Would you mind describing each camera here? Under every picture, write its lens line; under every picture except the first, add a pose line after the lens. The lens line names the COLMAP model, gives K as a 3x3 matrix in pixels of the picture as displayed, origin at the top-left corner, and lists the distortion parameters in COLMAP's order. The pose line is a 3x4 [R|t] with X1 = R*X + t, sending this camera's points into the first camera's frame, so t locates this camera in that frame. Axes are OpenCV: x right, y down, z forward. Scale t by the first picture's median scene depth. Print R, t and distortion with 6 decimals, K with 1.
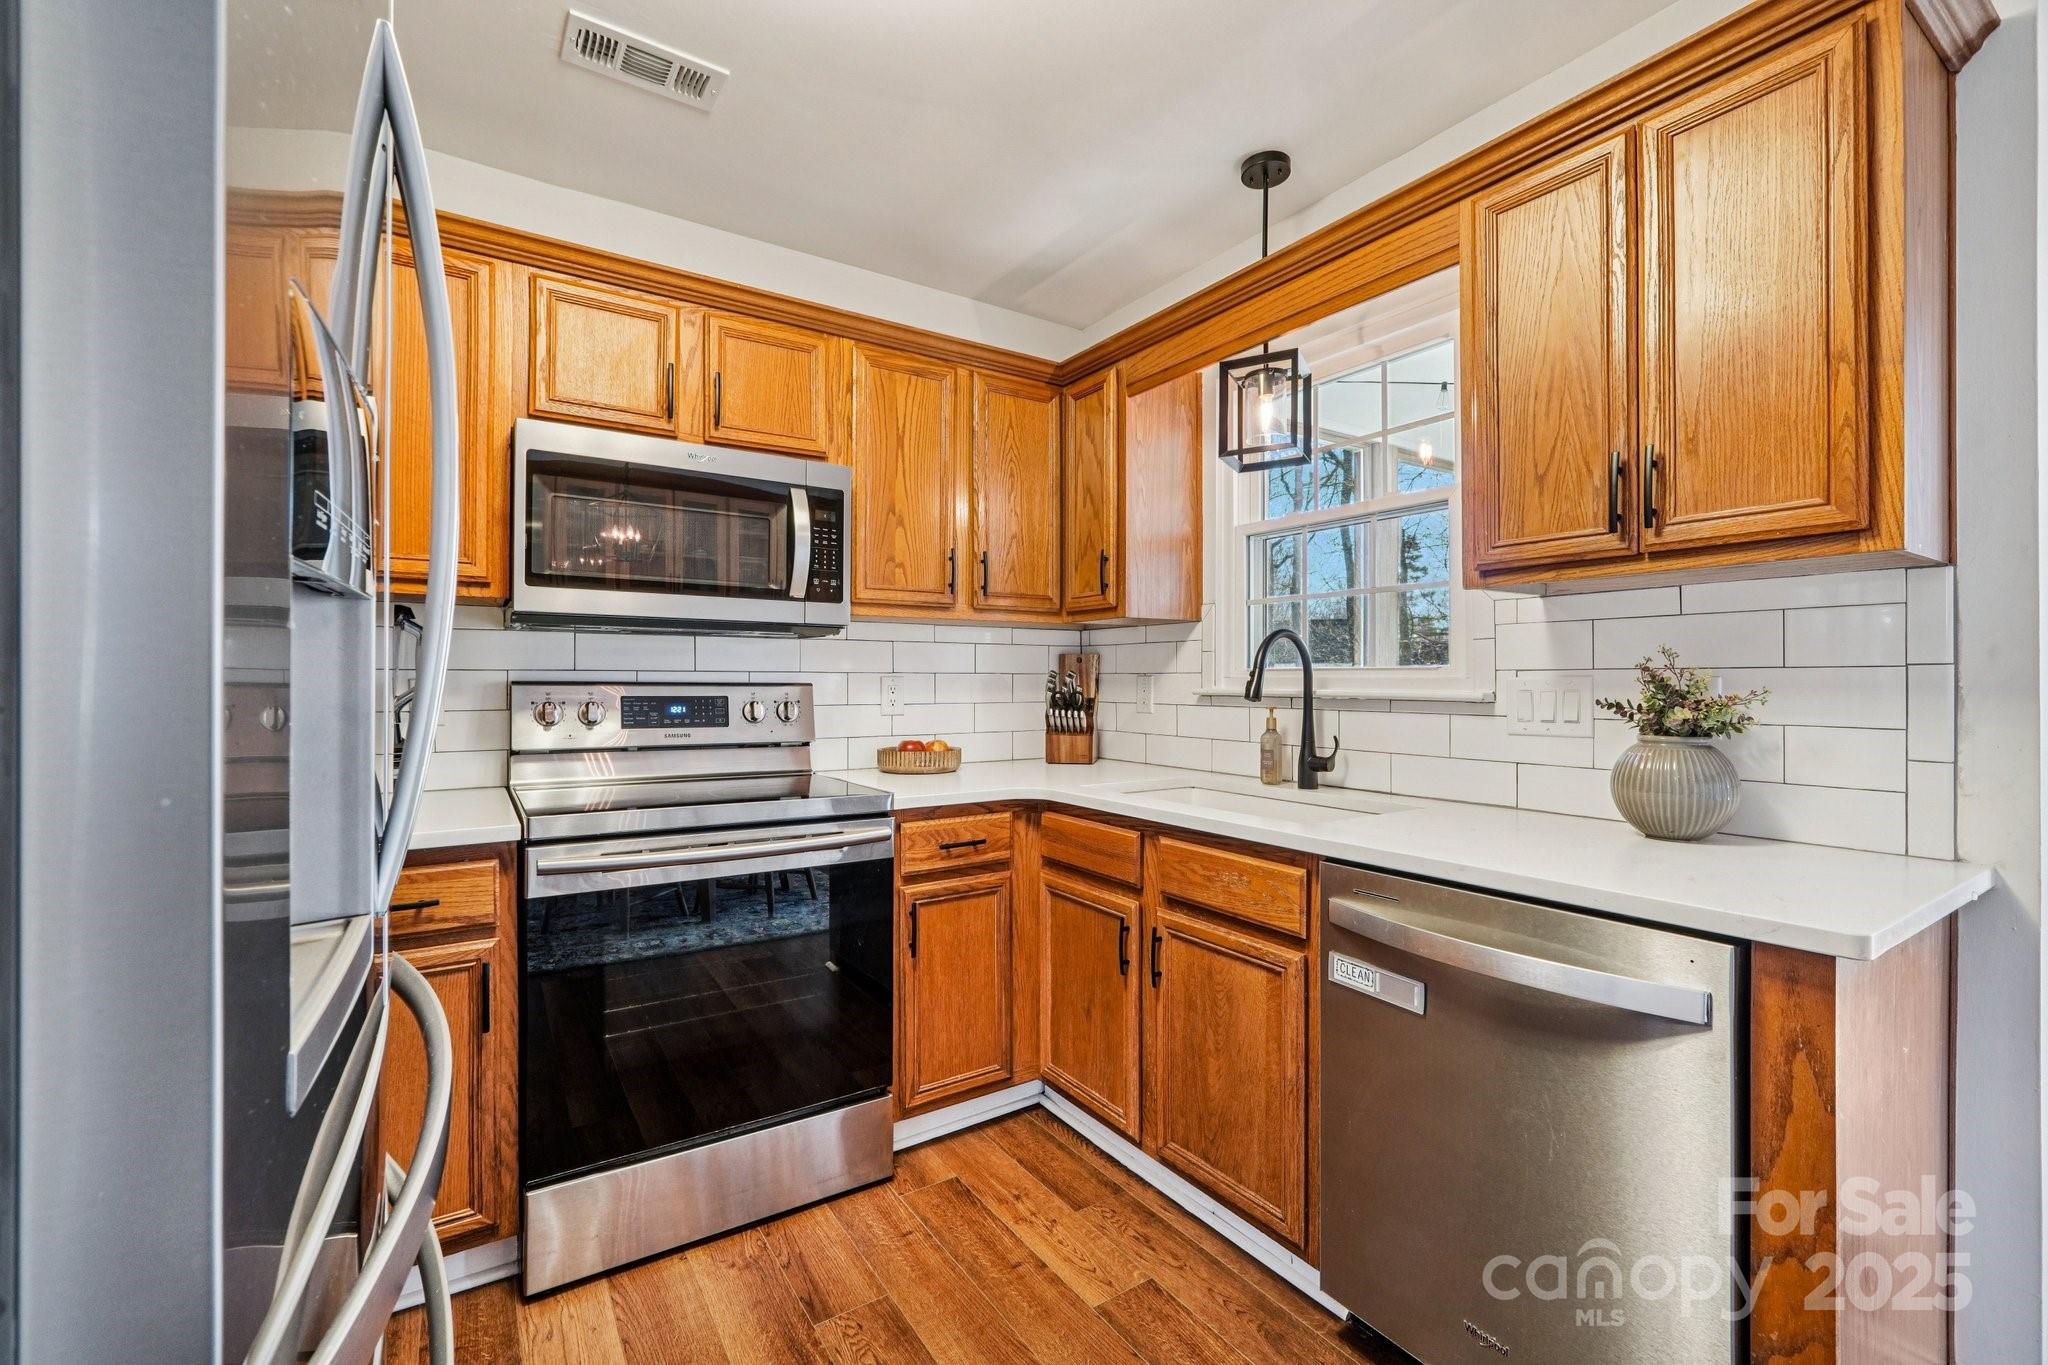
lens RADIAL K [[864.9, 0, 1024.4], [0, 864.9, 677.3], [0, 0, 1]] dist [-0.014491, 0.005231]
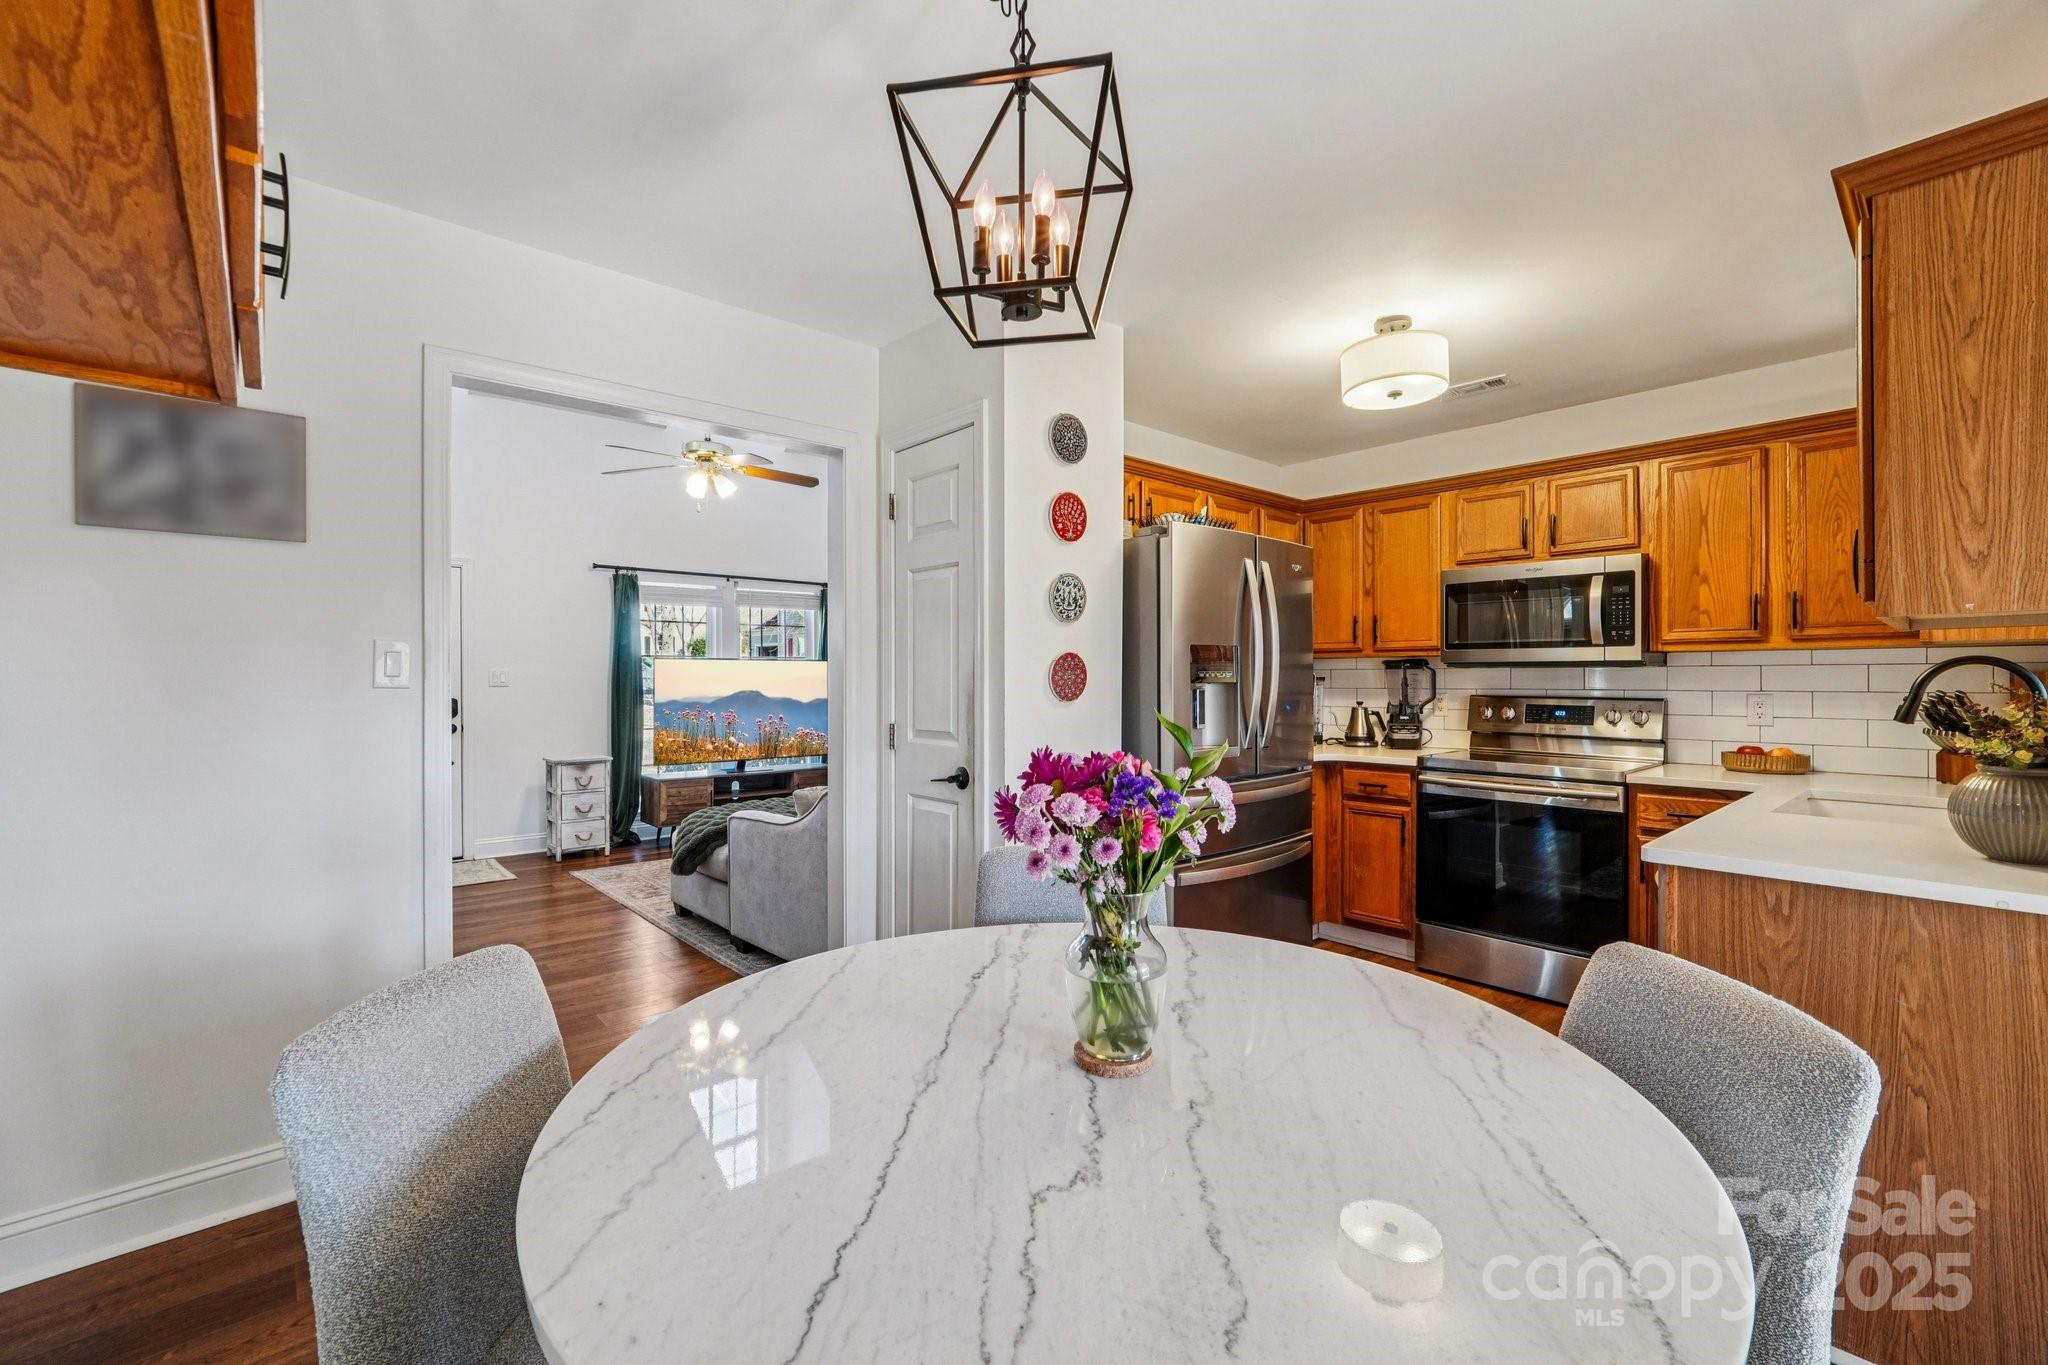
lens RADIAL K [[864.9, 0, 1025.2], [0, 864.9, 681.3], [0, 0, 1]] dist [-0.014491, 0.005231]
pose [[0.144713, -0.000146, -0.989474, 1.214759], [0.003638, 0.999993, 0.000385, -0.031498], [0.989467, -0.003655, 0.144713, -0.281326]]
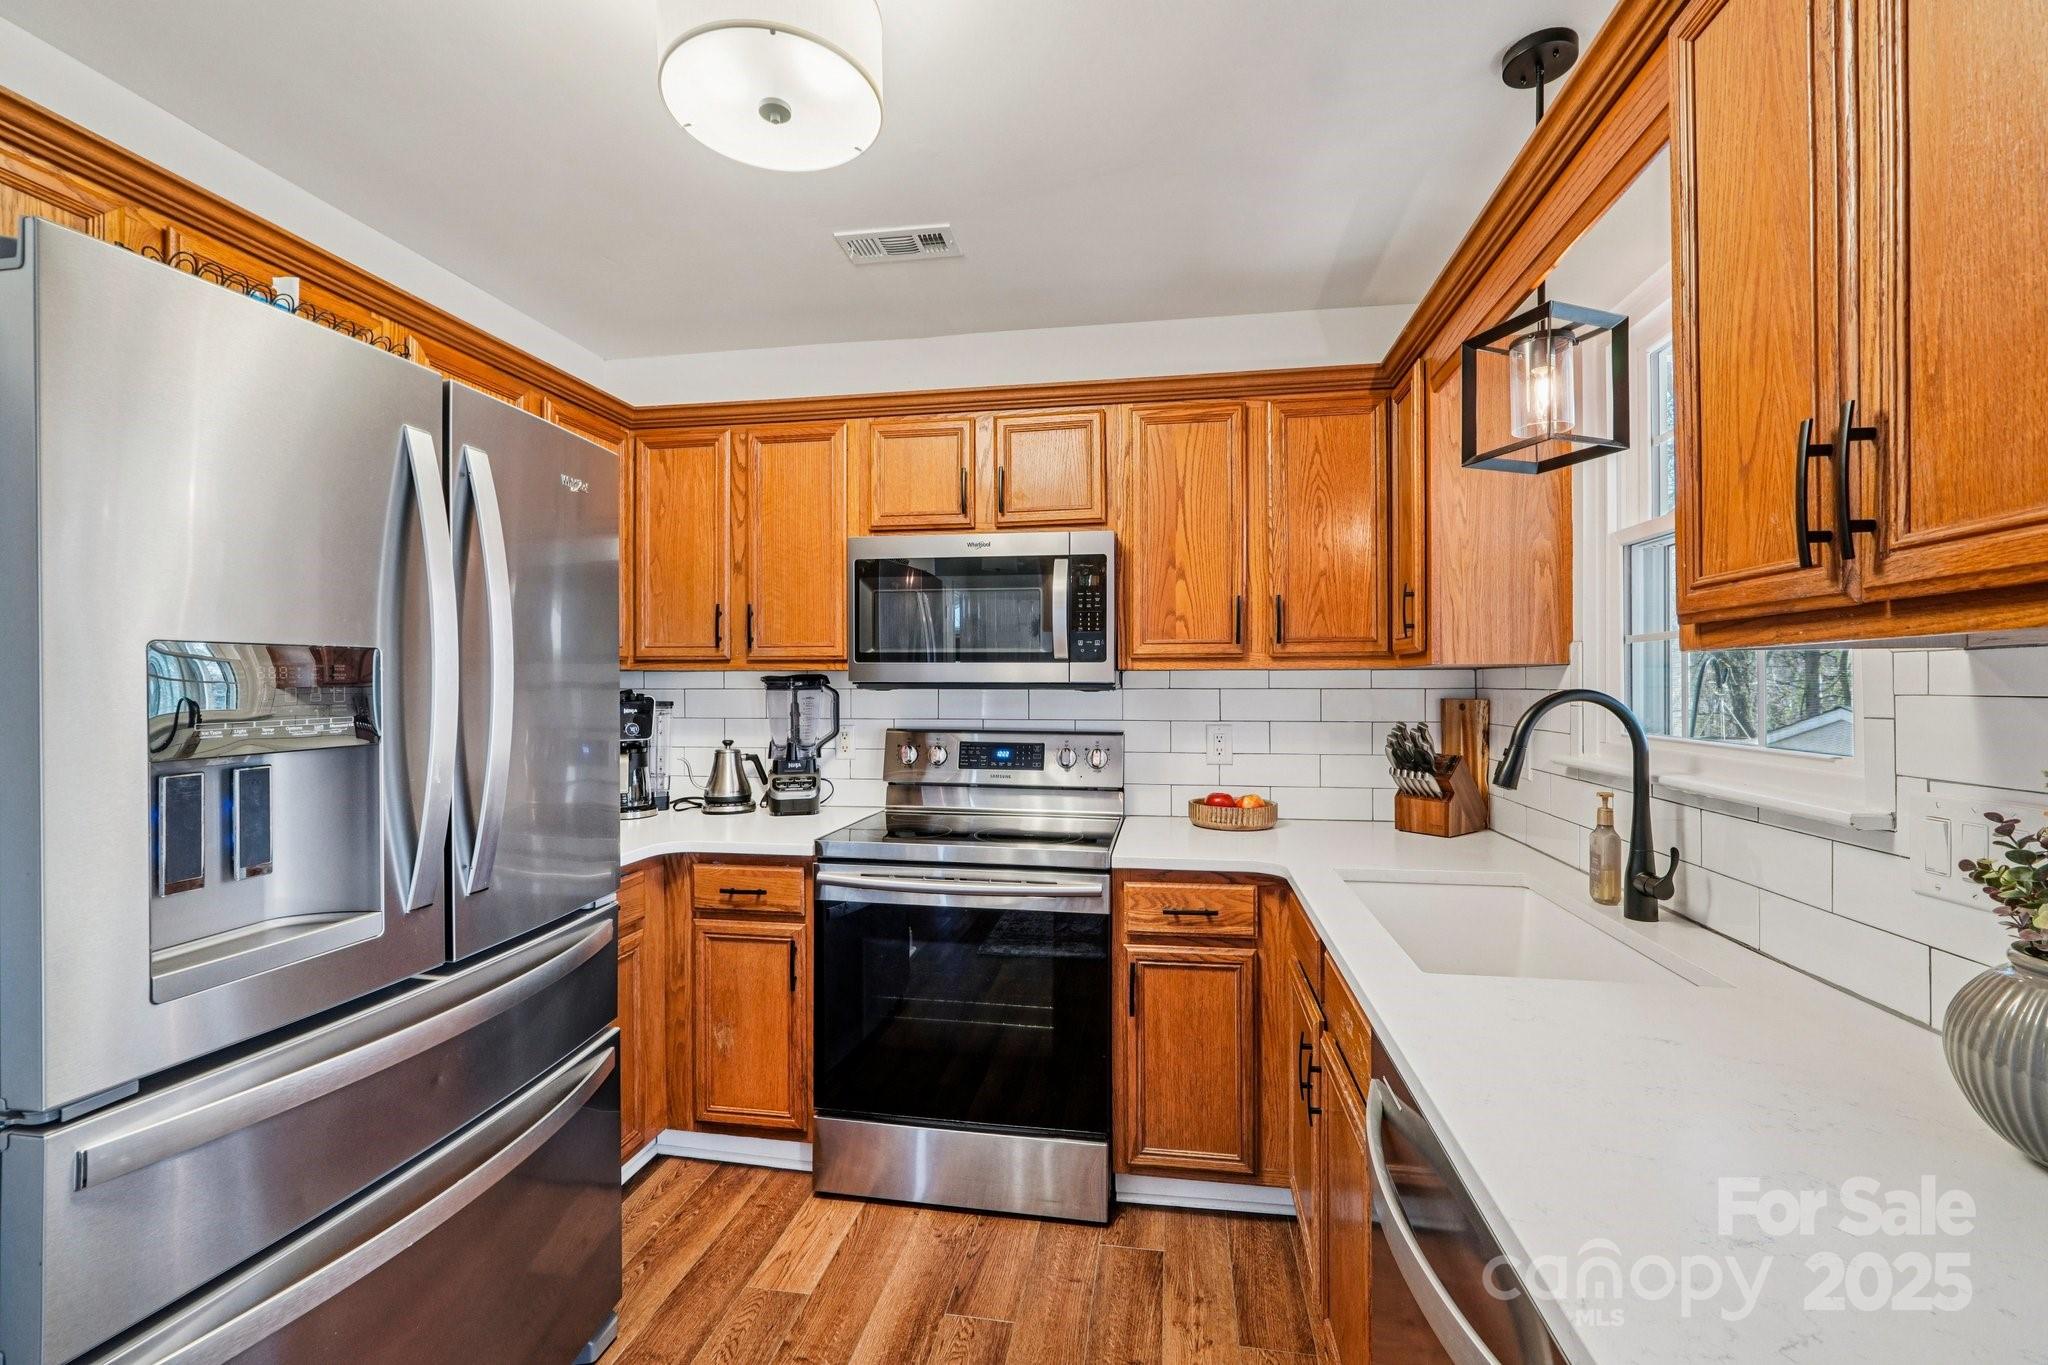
lens RADIAL K [[864.9, 0, 1028.4], [0, 864.9, 682.3], [0, 0, 1]] dist [-0.014491, 0.005231]
pose [[0.733558, -0.003637, -0.679617, 0.476599], [0.004737, 0.999989, -0.000239, -0.067246], [0.679610, -0.003044, 0.733567, 0.182372]]
